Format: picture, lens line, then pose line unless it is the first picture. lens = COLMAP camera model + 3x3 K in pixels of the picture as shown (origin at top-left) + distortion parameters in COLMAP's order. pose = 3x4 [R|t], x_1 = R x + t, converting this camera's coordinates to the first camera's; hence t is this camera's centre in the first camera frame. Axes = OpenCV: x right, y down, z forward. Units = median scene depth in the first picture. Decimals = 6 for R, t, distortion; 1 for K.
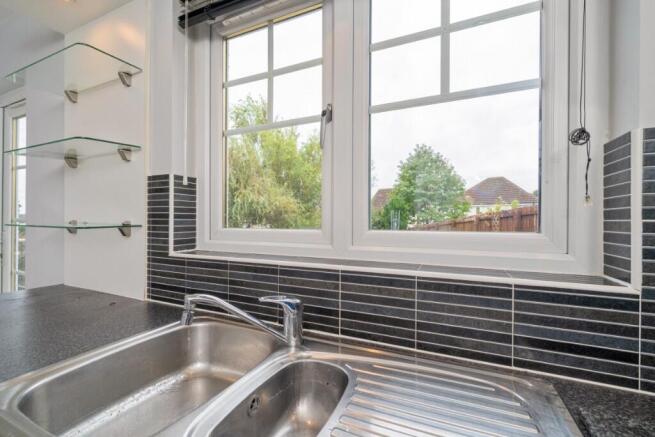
lens RADIAL K [[283.7, 0, 327.1], [0, 283.7, 220.6], [0, 0, 1]] dist [0.002850, 0.000175]
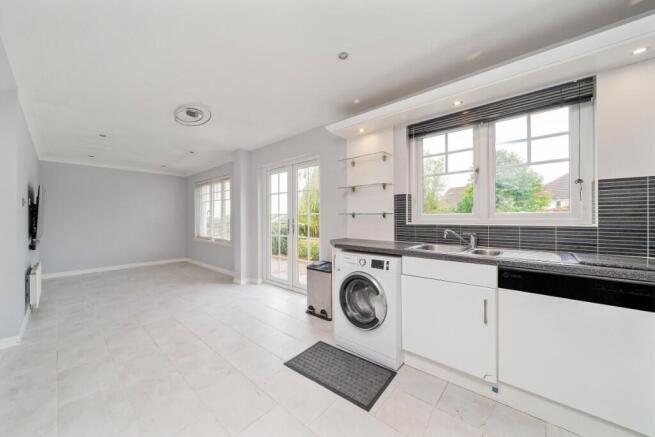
lens RADIAL K [[236.7, 0, 328.1], [0, 236.7, 218.5], [0, 0, 1]] dist [-0.002040, -0.000441]
pose [[0.959066, -0.010759, -0.282980, -0.592771], [0.011996, 0.999925, 0.002639, 0.051525], [0.282930, -0.005926, 0.959122, -1.278726]]
